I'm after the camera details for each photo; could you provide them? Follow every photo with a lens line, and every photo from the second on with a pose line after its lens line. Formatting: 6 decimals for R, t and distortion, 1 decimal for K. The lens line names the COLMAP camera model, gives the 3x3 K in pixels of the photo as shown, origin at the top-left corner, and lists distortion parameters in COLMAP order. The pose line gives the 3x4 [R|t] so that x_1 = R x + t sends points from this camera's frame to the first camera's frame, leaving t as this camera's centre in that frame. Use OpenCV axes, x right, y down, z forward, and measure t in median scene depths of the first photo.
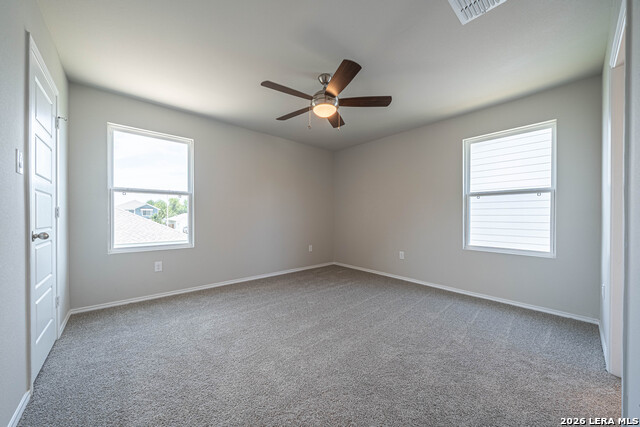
lens RADIAL K [[225.6, 0, 317.7], [0, 225.6, 216.7], [0, 0, 1]] dist [-0.000411, -0.000029]
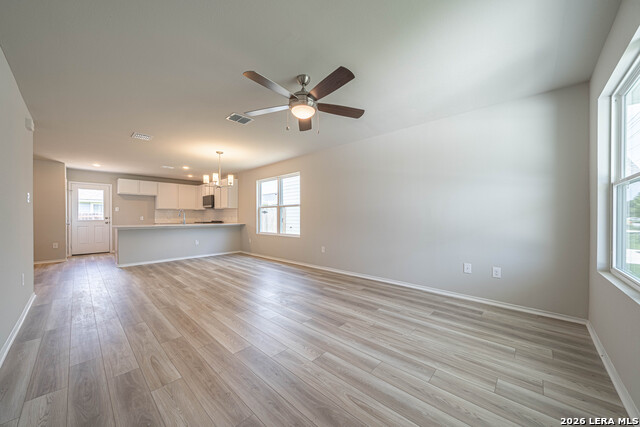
lens RADIAL K [[229.3, 0, 321.9], [0, 229.3, 218.8], [0, 0, 1]] dist [-0.021145, -0.000073]
pose [[0.993568, -0.002406, 0.113211, 0.985578], [0.002592, 0.999996, -0.001493, 0.013924], [-0.113207, 0.001776, 0.993570, -1.129062]]
